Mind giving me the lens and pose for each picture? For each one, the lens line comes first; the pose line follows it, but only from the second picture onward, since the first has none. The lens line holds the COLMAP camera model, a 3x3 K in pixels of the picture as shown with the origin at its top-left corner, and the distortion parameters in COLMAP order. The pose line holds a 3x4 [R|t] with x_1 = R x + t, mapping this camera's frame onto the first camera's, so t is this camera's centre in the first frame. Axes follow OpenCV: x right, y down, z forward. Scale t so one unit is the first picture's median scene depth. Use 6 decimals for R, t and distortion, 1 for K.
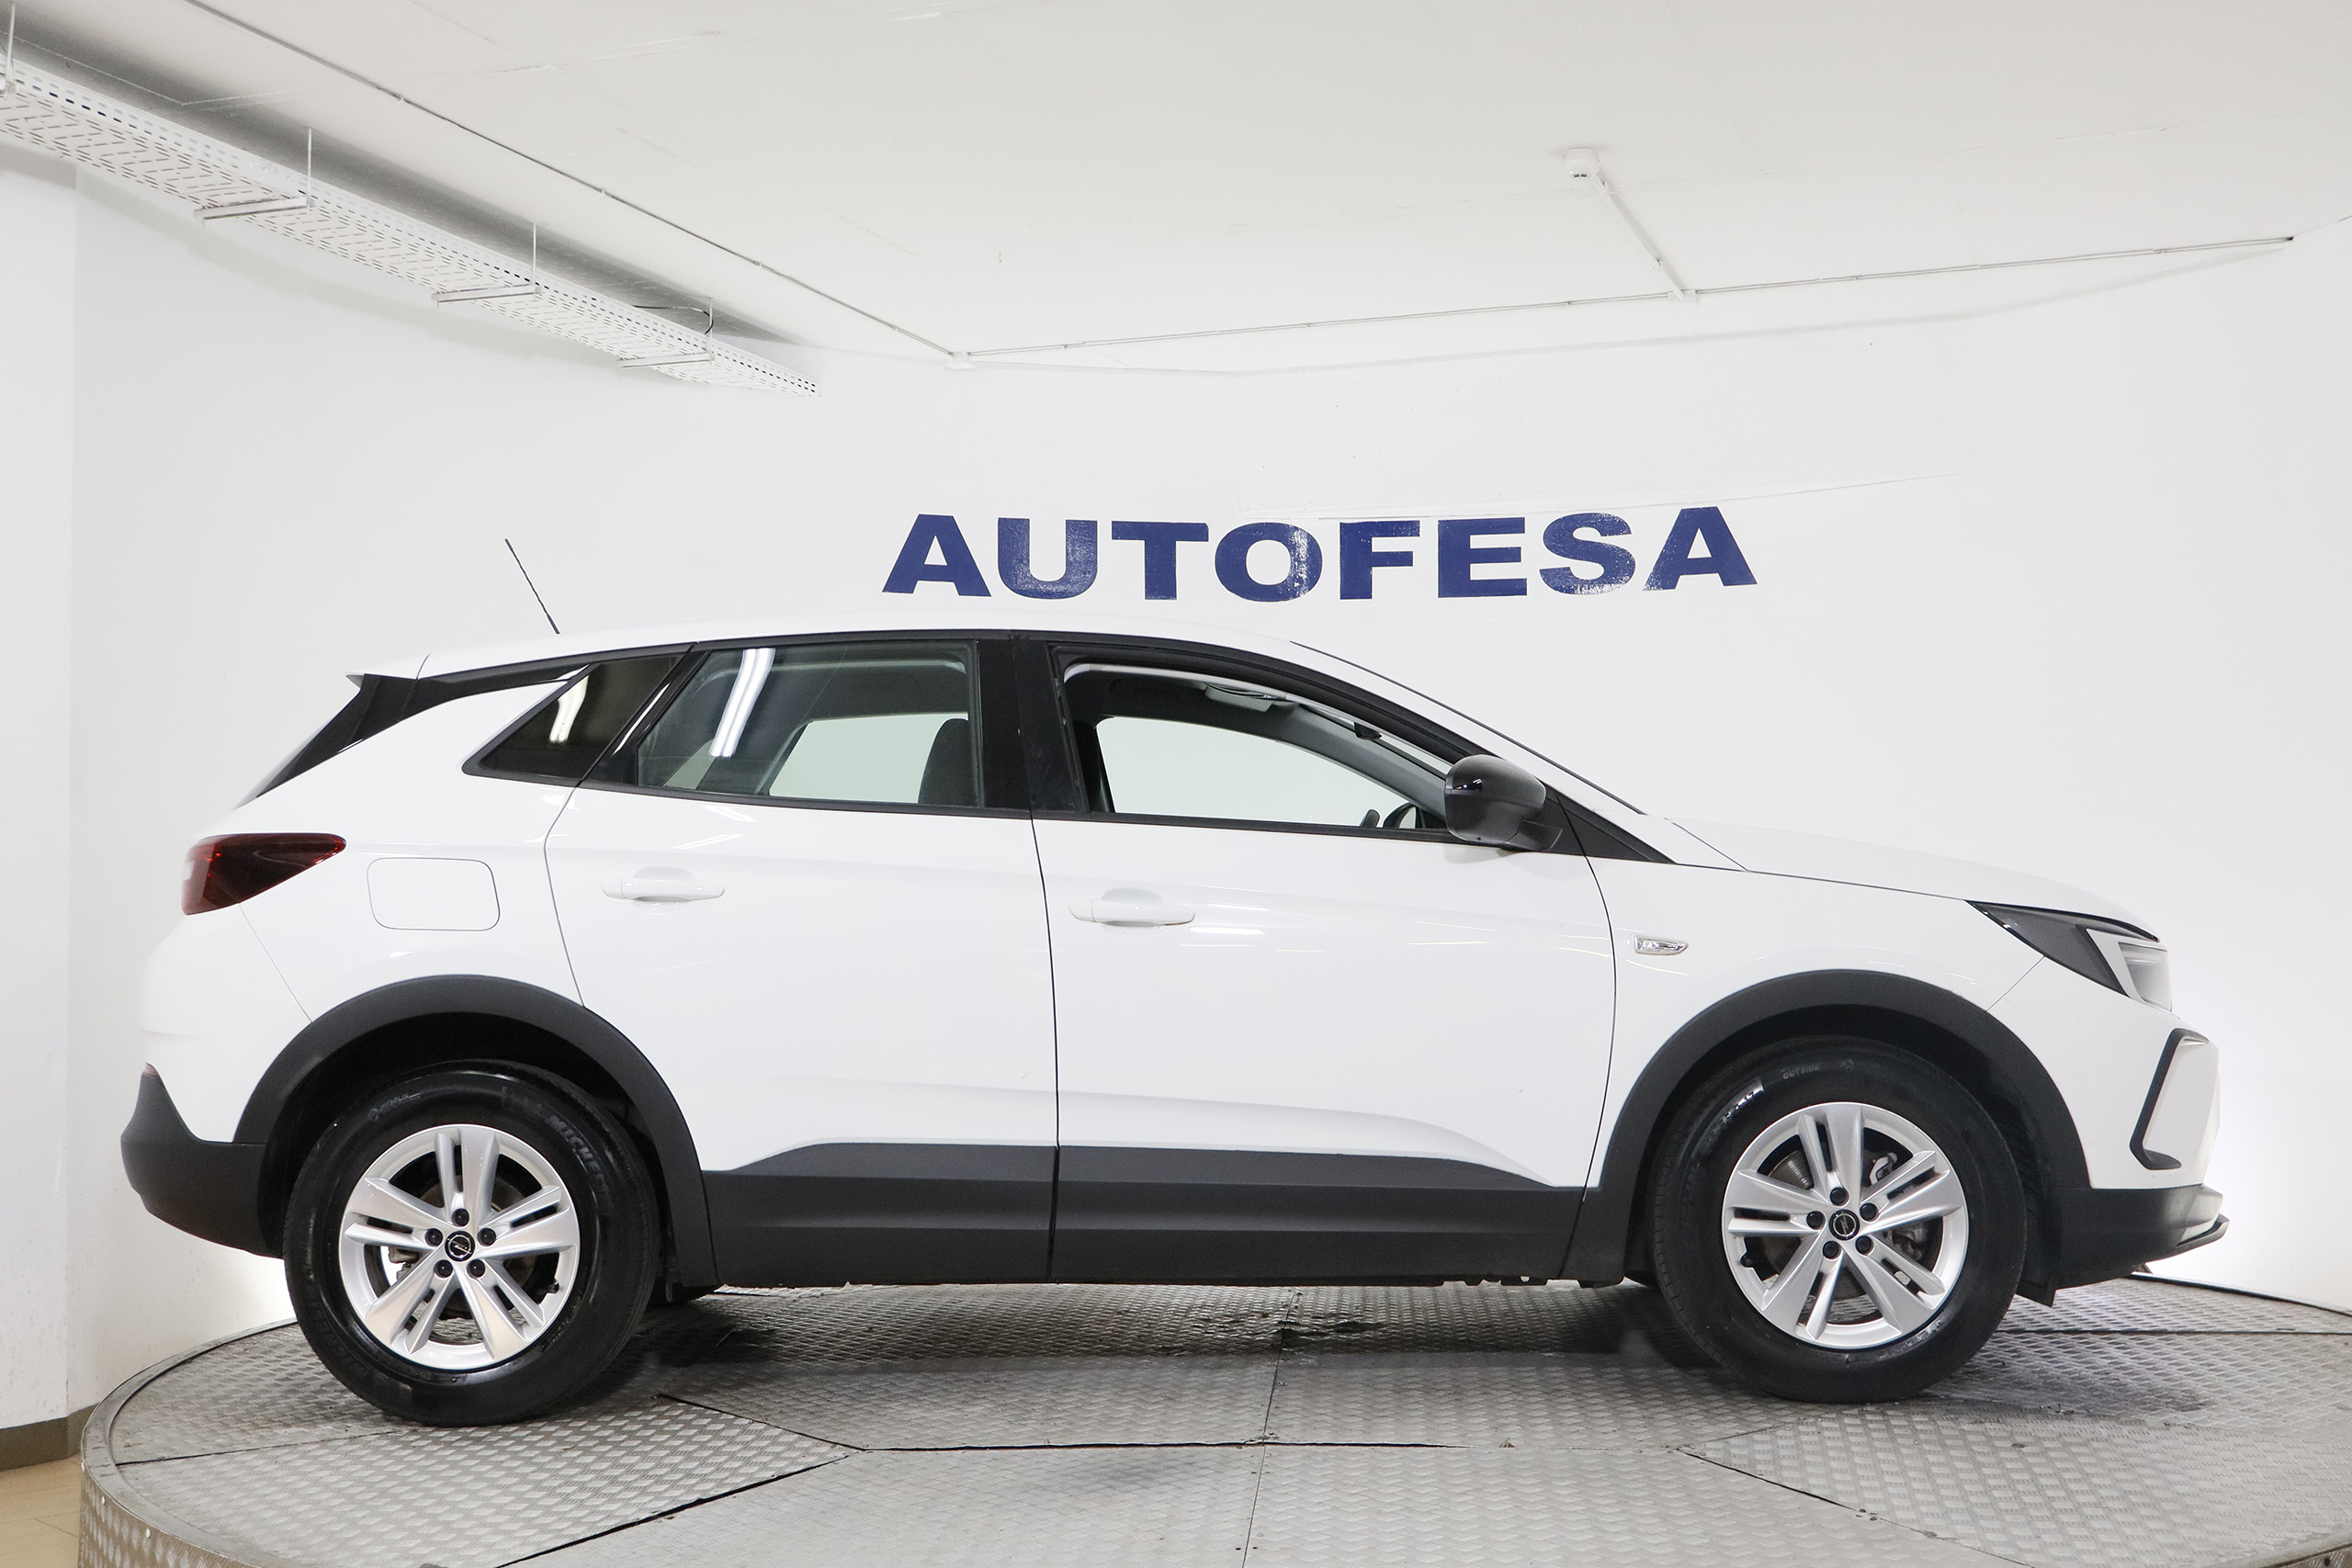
lens RADIAL K [[2678.0, 0, 1189.4], [0, 2678.0, 789.4], [0, 0, 1]] dist [0.014581, 0.018469]
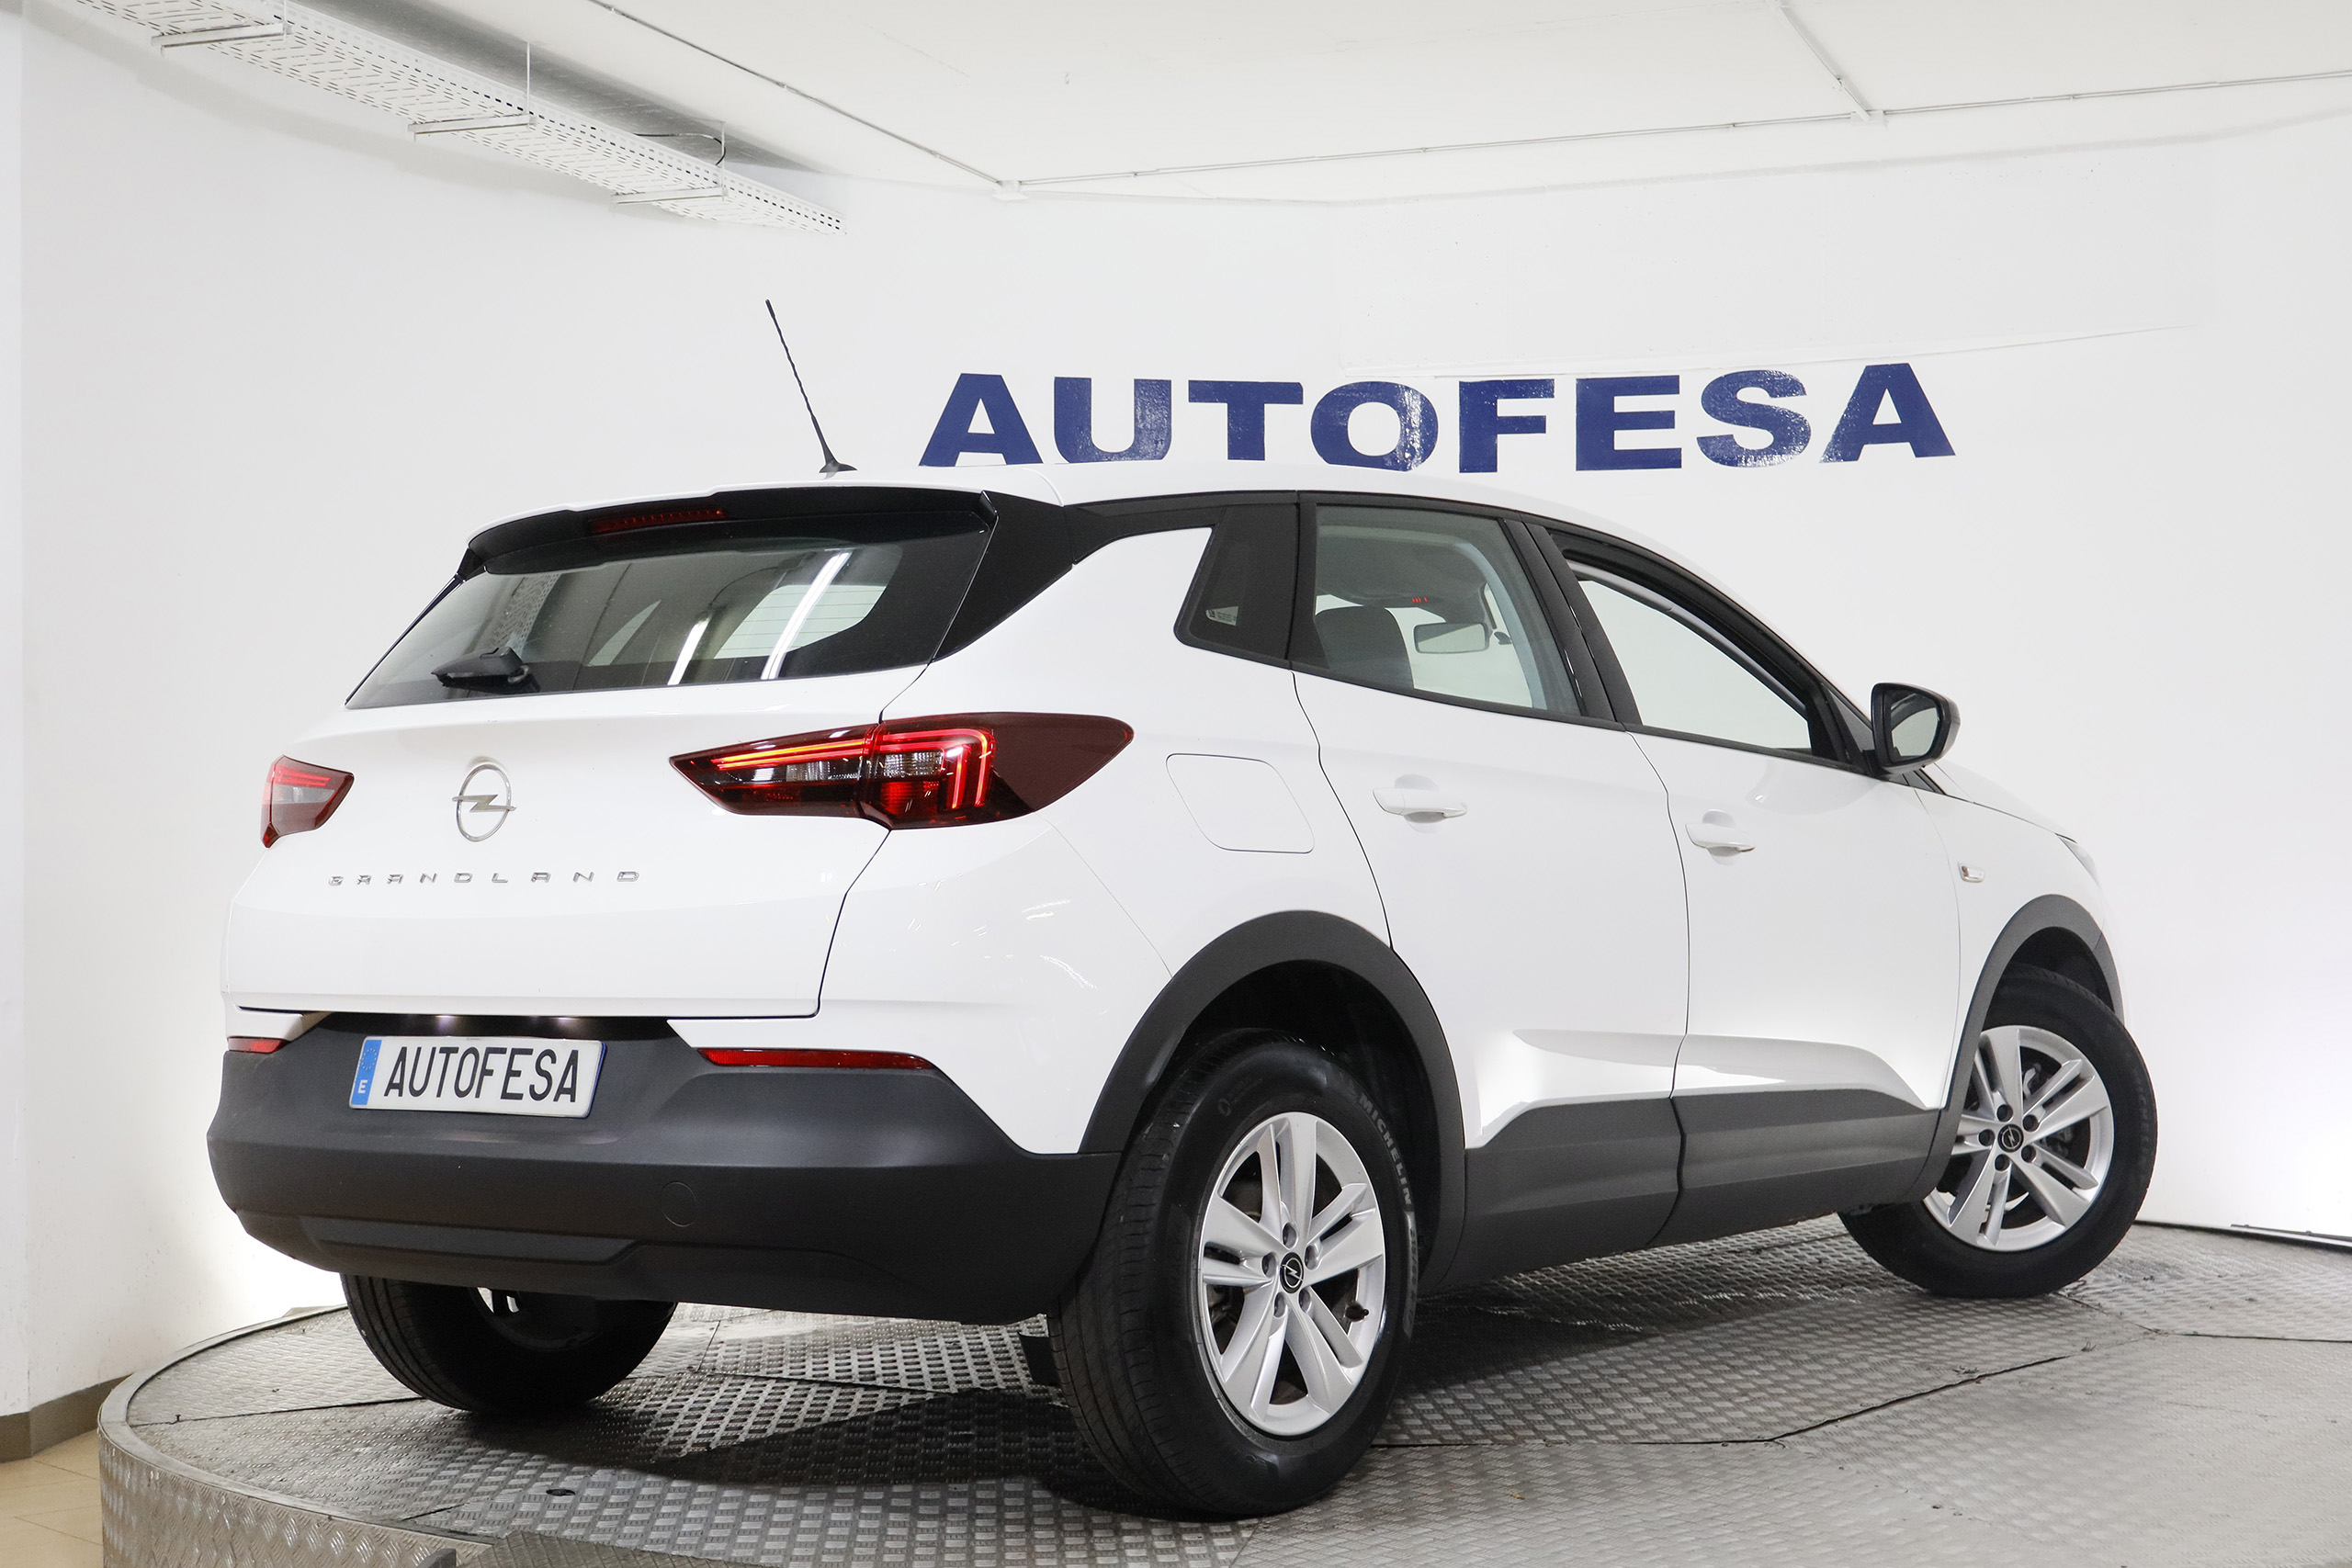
lens RADIAL K [[3418.3, 0, 1185.6], [0, 3418.3, 779.7], [0, 0, 1]] dist [0.017820, 0.009581]
pose [[0.999858, 0.000945, -0.016835, -0.016459], [-0.000486, 0.999629, 0.027243, -0.005295], [0.016855, -0.027231, 0.999487, -0.112560]]
